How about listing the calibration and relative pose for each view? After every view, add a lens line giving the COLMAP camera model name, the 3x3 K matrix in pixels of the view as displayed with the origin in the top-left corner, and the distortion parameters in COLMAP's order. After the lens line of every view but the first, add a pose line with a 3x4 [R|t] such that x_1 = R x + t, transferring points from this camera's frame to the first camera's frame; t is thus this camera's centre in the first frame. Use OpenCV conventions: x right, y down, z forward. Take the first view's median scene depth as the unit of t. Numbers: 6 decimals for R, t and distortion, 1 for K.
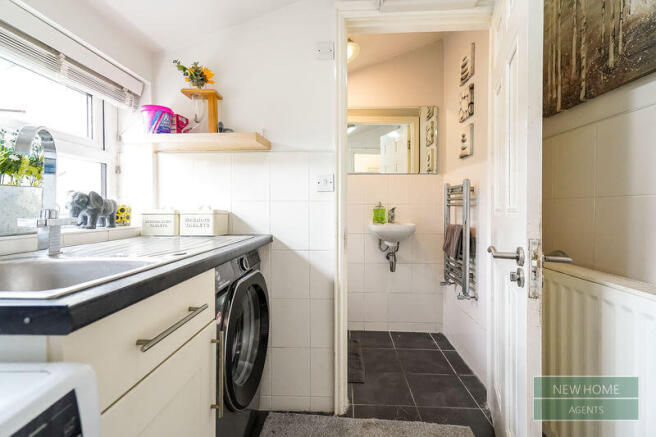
lens RADIAL K [[300.6, 0, 327.5], [0, 300.6, 209.6], [0, 0, 1]] dist [-0.017566, 0.020481]
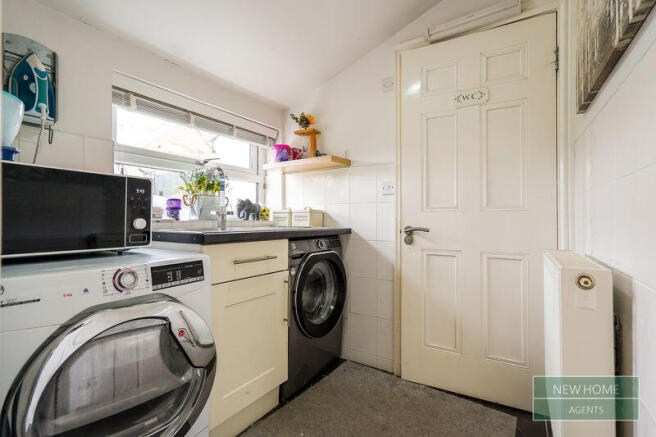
lens RADIAL K [[300.6, 0, 327.5], [0, 300.6, 209.6], [0, 0, 1]] dist [-0.017566, 0.020481]
pose [[0.863702, -0.013447, -0.503823, 0.424360], [-0.005795, 0.999313, -0.036606, 0.053124], [0.503970, 0.034537, 0.863031, -0.230459]]
